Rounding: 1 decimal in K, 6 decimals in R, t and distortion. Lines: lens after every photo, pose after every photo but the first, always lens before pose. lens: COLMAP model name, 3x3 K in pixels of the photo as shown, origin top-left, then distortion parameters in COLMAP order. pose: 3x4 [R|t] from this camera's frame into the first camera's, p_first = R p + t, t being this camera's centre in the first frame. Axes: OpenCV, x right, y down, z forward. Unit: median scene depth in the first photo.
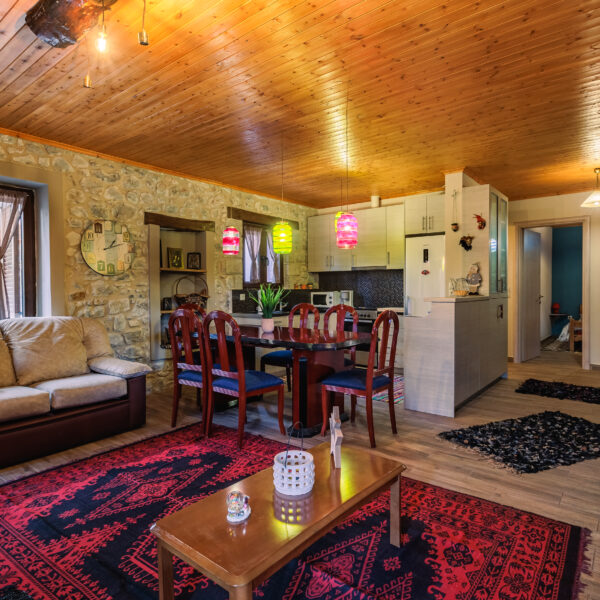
lens RADIAL K [[445.0, 0, 299.9], [0, 445.0, 294.1], [0, 0, 1]] dist [-0.003166, 0.003659]
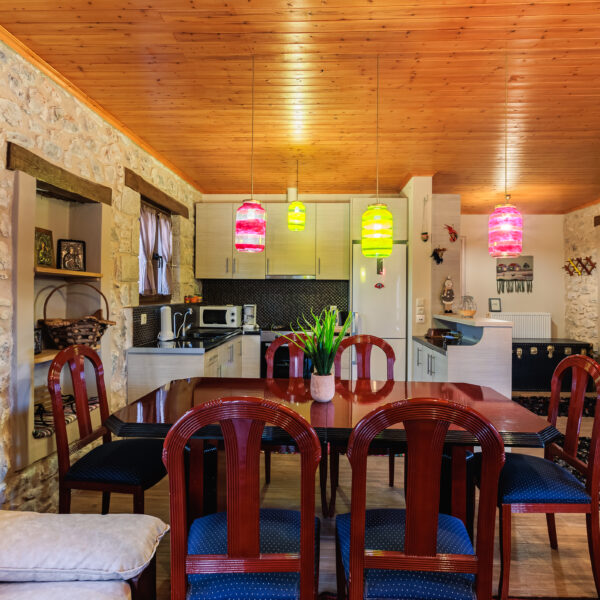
lens RADIAL K [[431.7, 0, 319.7], [0, 431.7, 292.8], [0, 0, 1]] dist [0.001656, 0.000217]
pose [[0.791505, 0.010167, 0.611078, -0.315682], [-0.004221, 0.999929, -0.011171, -0.024943], [-0.611148, 0.006263, 0.791492, 0.401661]]
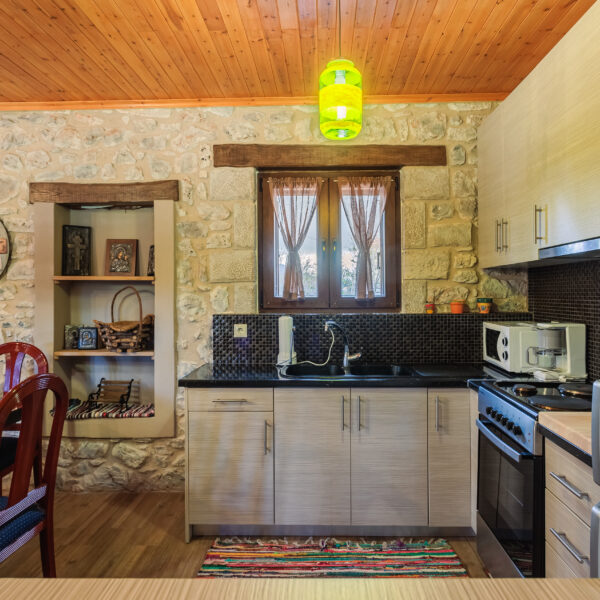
lens RADIAL K [[478.7, 0, 300.8], [0, 478.7, 290.4], [0, 0, 1]] dist [0.001276, 0.000931]
pose [[0.593784, -0.000894, -0.804624, 0.328406], [-0.006433, 0.999962, -0.005859, -0.034804], [0.804598, 0.008655, 0.593756, 0.789161]]
